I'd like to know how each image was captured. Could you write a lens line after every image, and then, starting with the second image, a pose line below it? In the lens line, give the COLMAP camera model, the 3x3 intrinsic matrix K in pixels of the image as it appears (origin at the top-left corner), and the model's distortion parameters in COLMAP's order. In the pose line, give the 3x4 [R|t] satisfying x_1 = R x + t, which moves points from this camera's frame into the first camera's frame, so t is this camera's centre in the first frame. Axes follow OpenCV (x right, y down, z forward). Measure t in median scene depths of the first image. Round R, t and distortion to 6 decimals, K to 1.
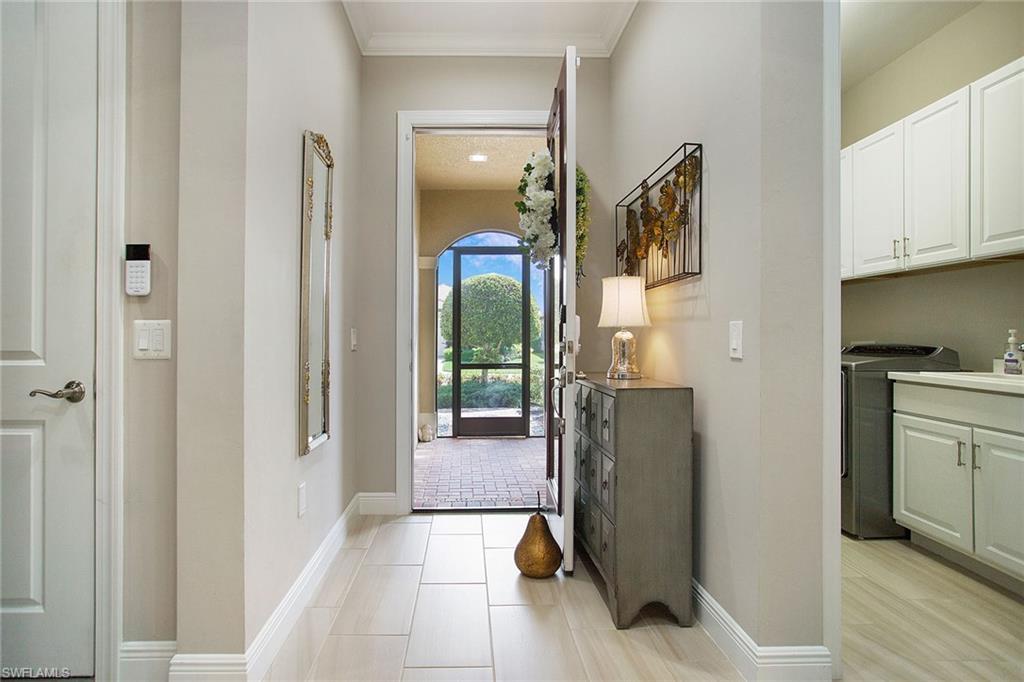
lens RADIAL K [[524.3, 0, 500.4], [0, 524.3, 321.6], [0, 0, 1]] dist [-0.024991, 0.018068]
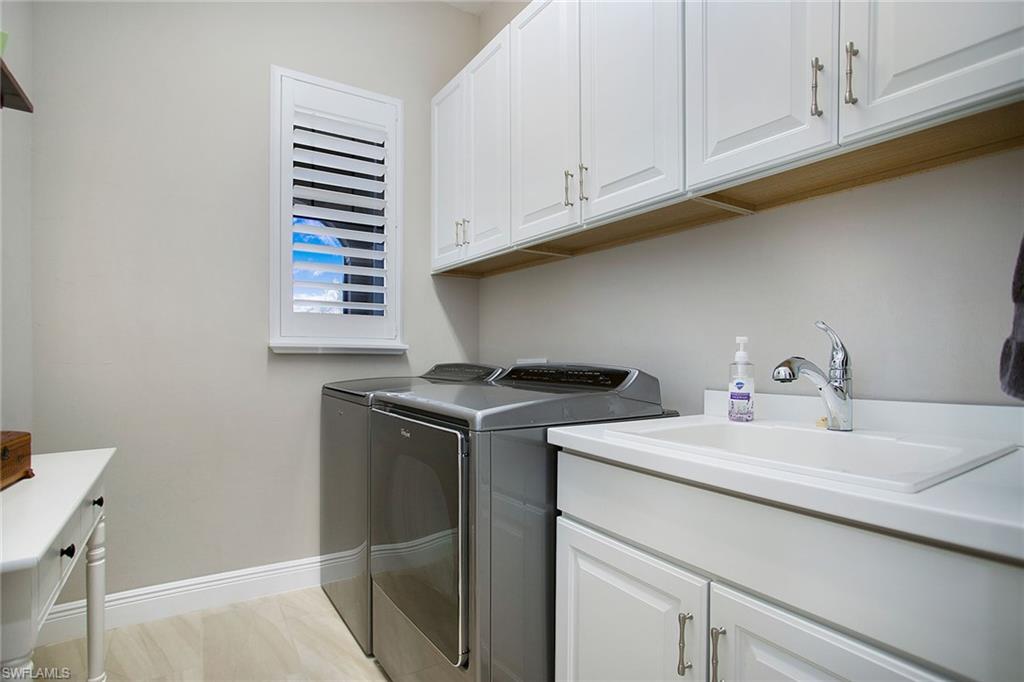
lens RADIAL K [[524.3, 0, 500.4], [0, 524.3, 321.6], [0, 0, 1]] dist [-0.024991, 0.018068]
pose [[0.881369, 0.027285, 0.471640, 0.495106], [-0.012065, 0.999305, -0.035265, 0.020664], [-0.472275, 0.025391, 0.881086, 0.619615]]
